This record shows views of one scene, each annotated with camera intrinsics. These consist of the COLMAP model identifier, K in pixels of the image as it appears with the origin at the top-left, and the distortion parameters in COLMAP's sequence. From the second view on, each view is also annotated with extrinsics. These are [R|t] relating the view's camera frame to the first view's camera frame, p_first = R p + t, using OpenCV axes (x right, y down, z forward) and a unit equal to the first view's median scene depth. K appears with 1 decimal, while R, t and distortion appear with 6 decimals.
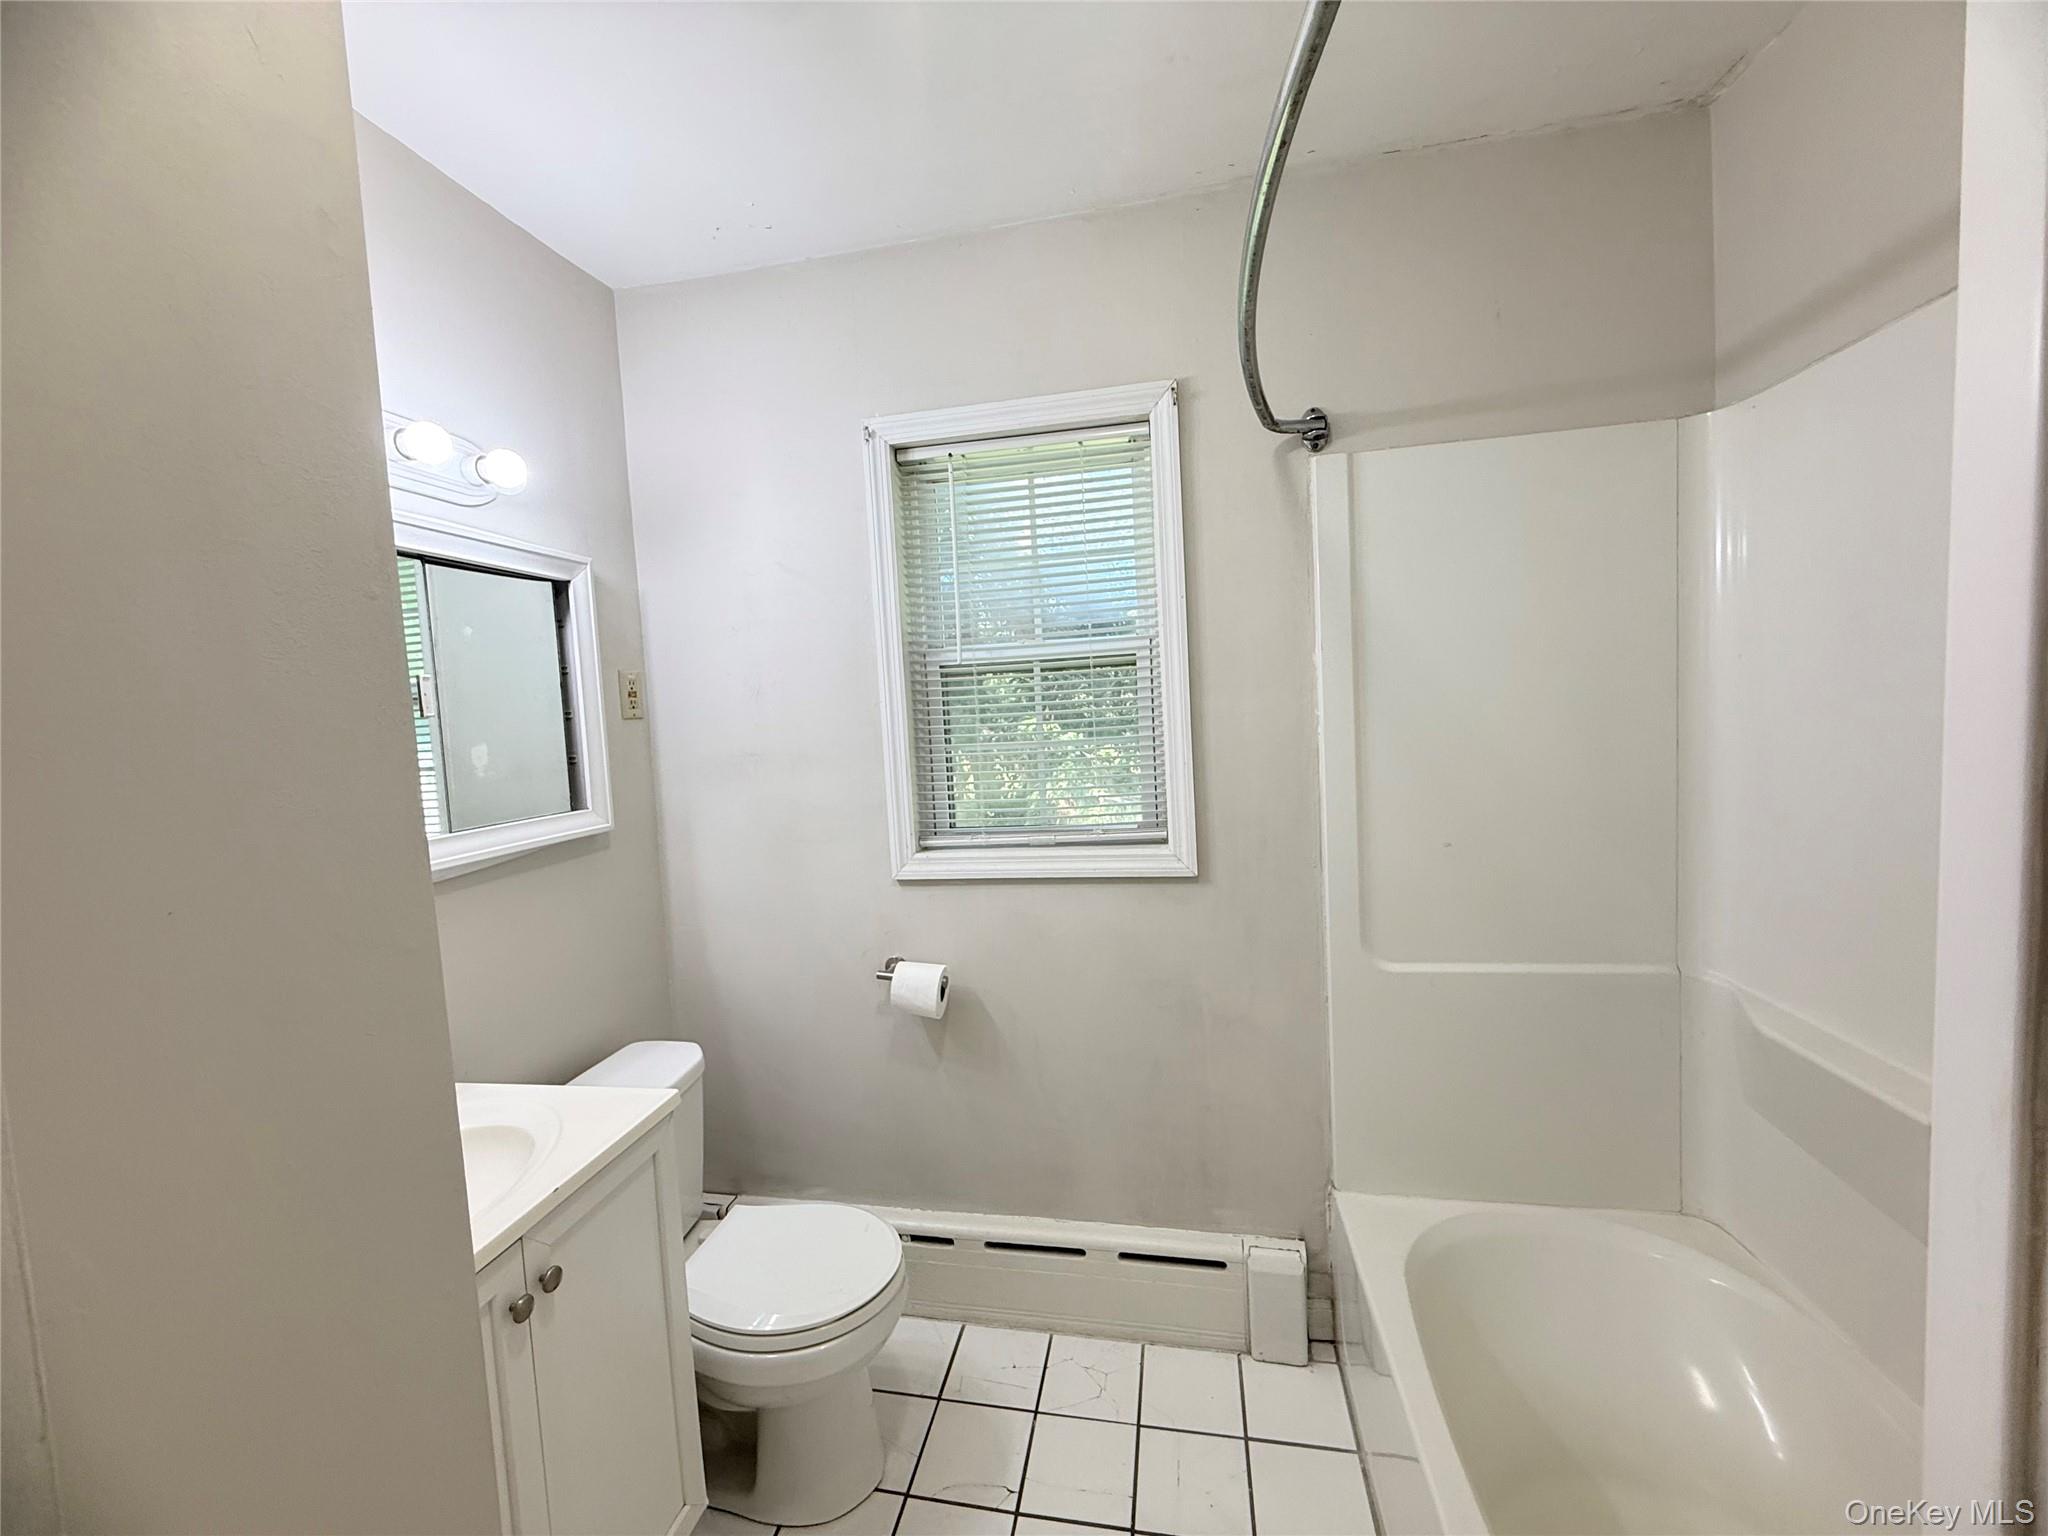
lens RADIAL K [[818.2, 0, 1019.7], [0, 818.2, 764.1], [0, 0, 1]] dist [-0.001229, 0.000397]
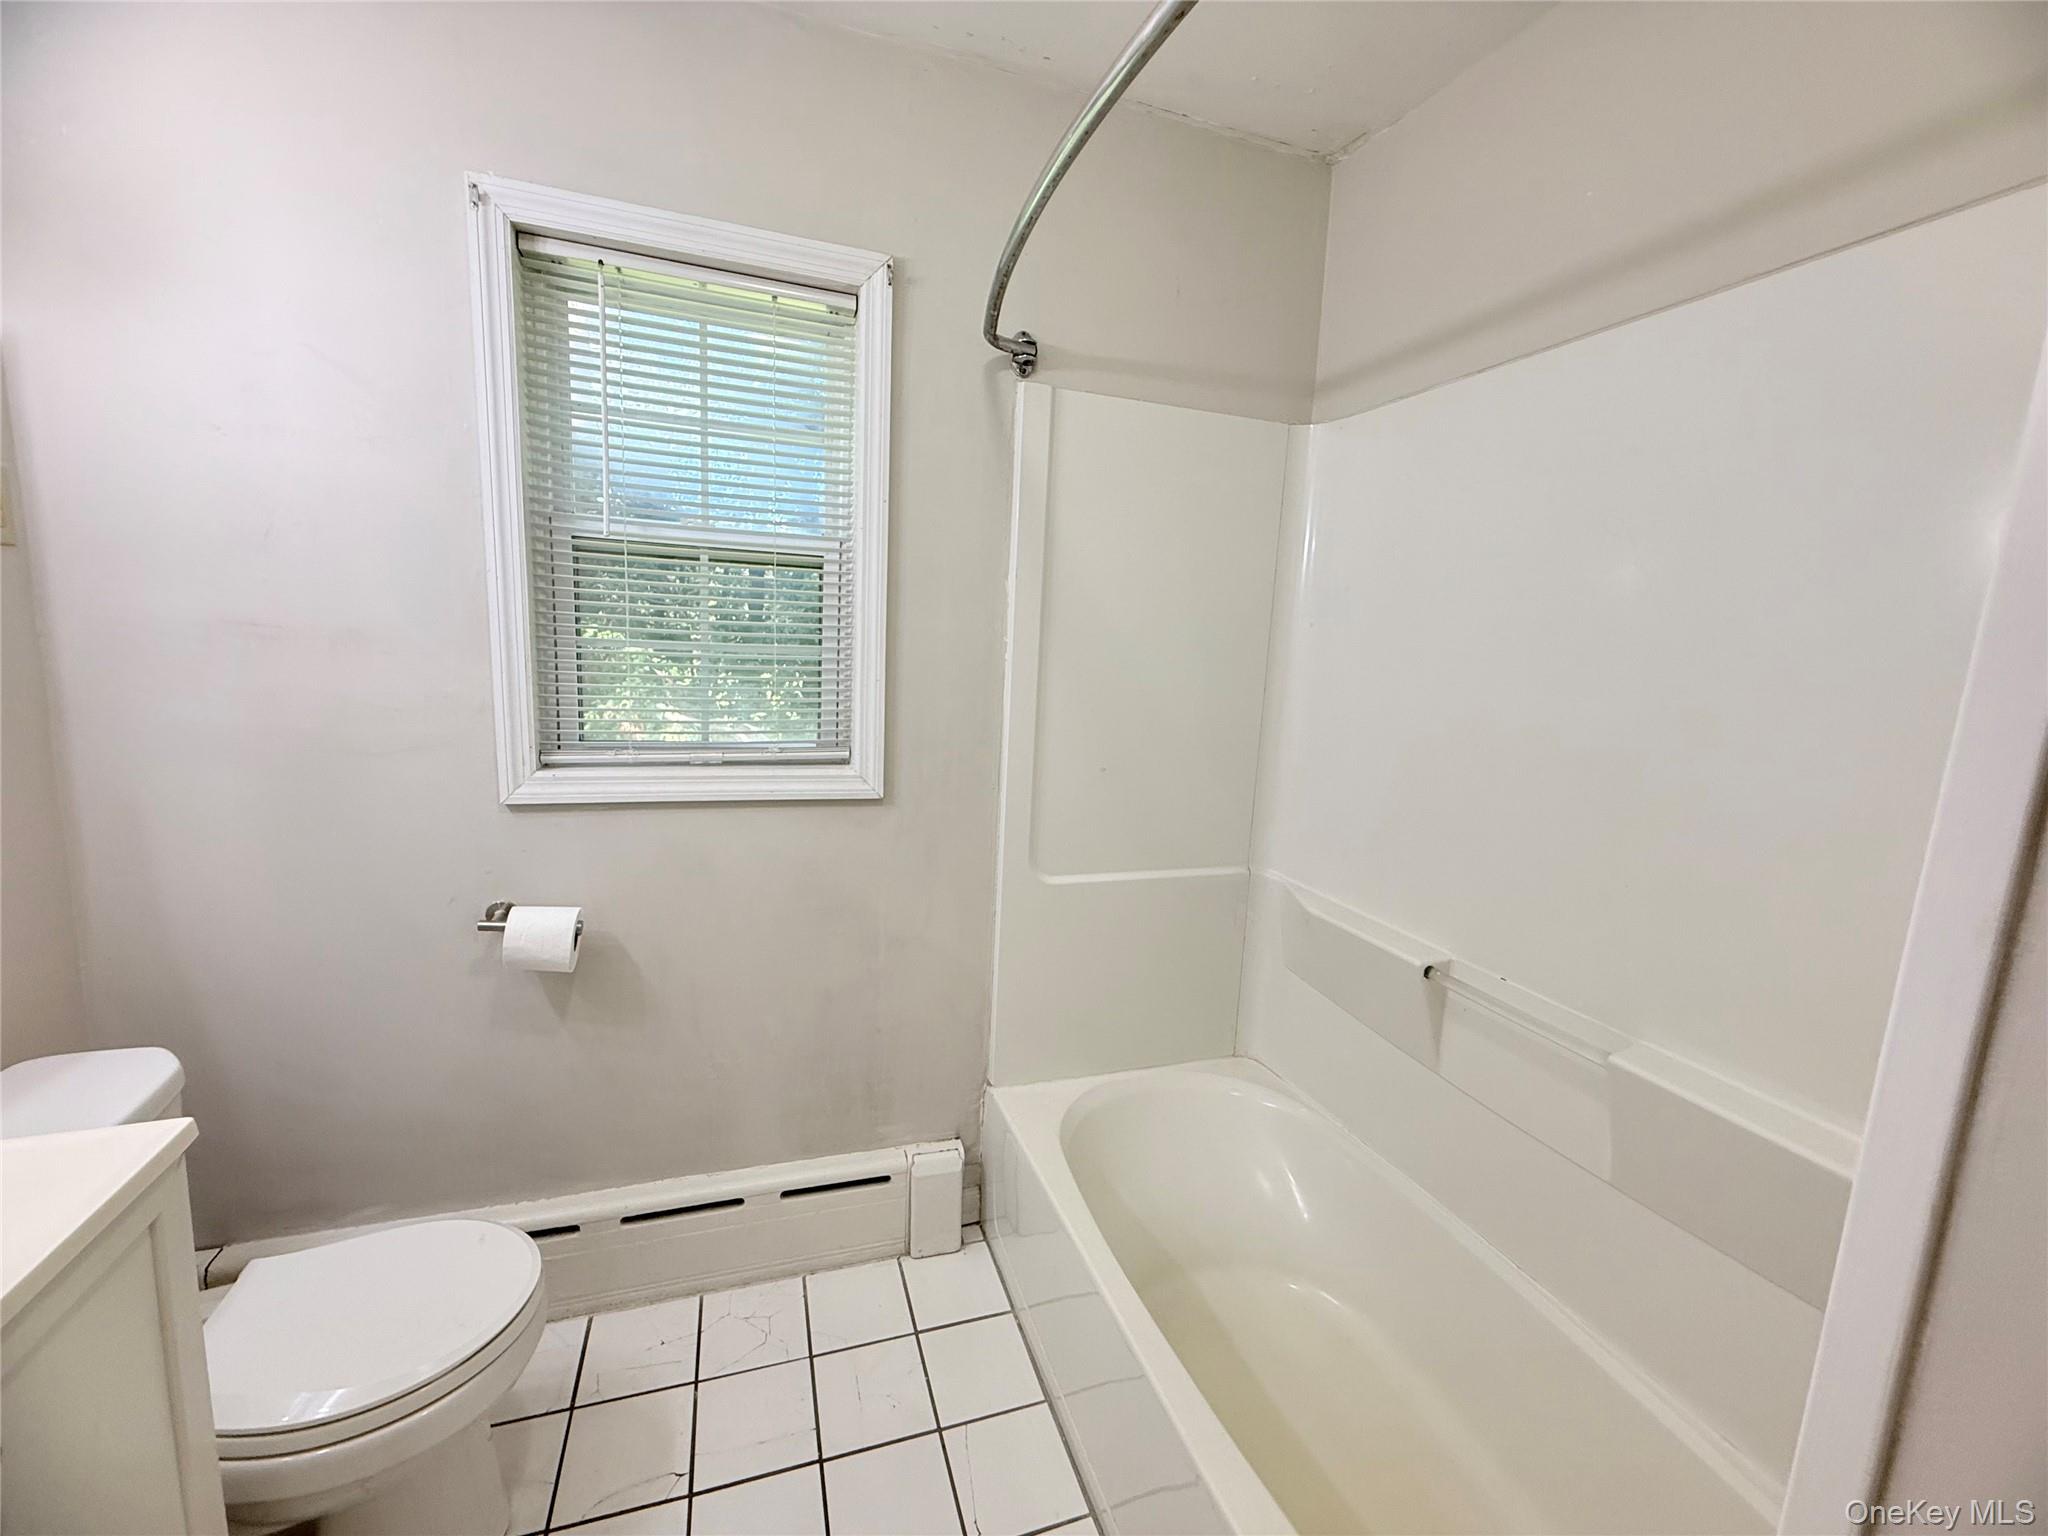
lens RADIAL K [[818.2, 0, 1023.0], [0, 818.2, 765.7], [0, 0, 1]] dist [-0.001229, 0.000397]
pose [[0.862936, 0.017801, 0.504999, -0.128064], [-0.061572, 0.995637, 0.070117, 0.020649], [-0.501547, -0.091600, 0.860267, 0.089405]]
